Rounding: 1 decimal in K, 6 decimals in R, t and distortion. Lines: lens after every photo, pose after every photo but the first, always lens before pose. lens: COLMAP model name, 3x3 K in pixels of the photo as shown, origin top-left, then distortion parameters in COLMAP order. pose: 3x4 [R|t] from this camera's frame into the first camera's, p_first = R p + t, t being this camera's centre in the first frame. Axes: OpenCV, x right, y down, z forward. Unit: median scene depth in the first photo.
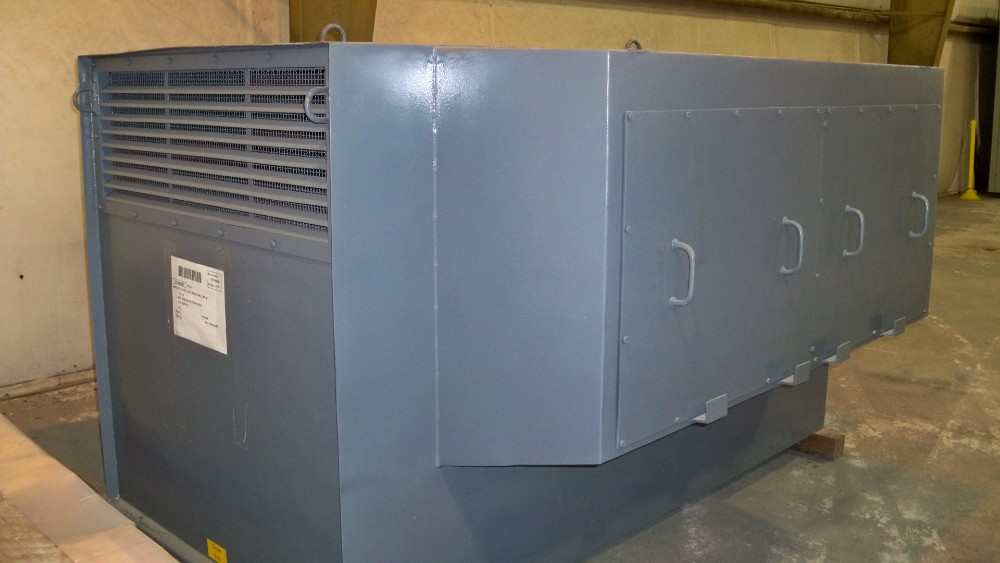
lens RADIAL K [[967.0, 0, 500.0], [0, 967.0, 281.5], [0, 0, 1]] dist [-0.005538, -0.004429]
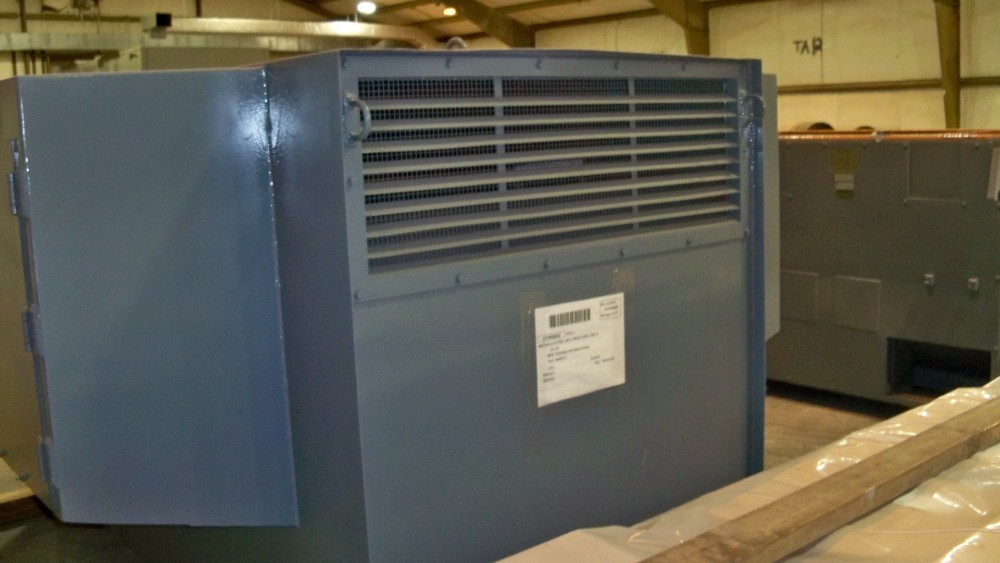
lens RADIAL K [[999.2, 0, 500.1], [0, 999.2, 250.4], [0, 0, 1]] dist [-0.001798, -0.002453]
pose [[0.066507, -0.148998, 0.986598, -1.218476], [0.211405, 0.968443, 0.132005, -0.199309], [-0.975133, 0.199793, 0.095907, 1.000359]]
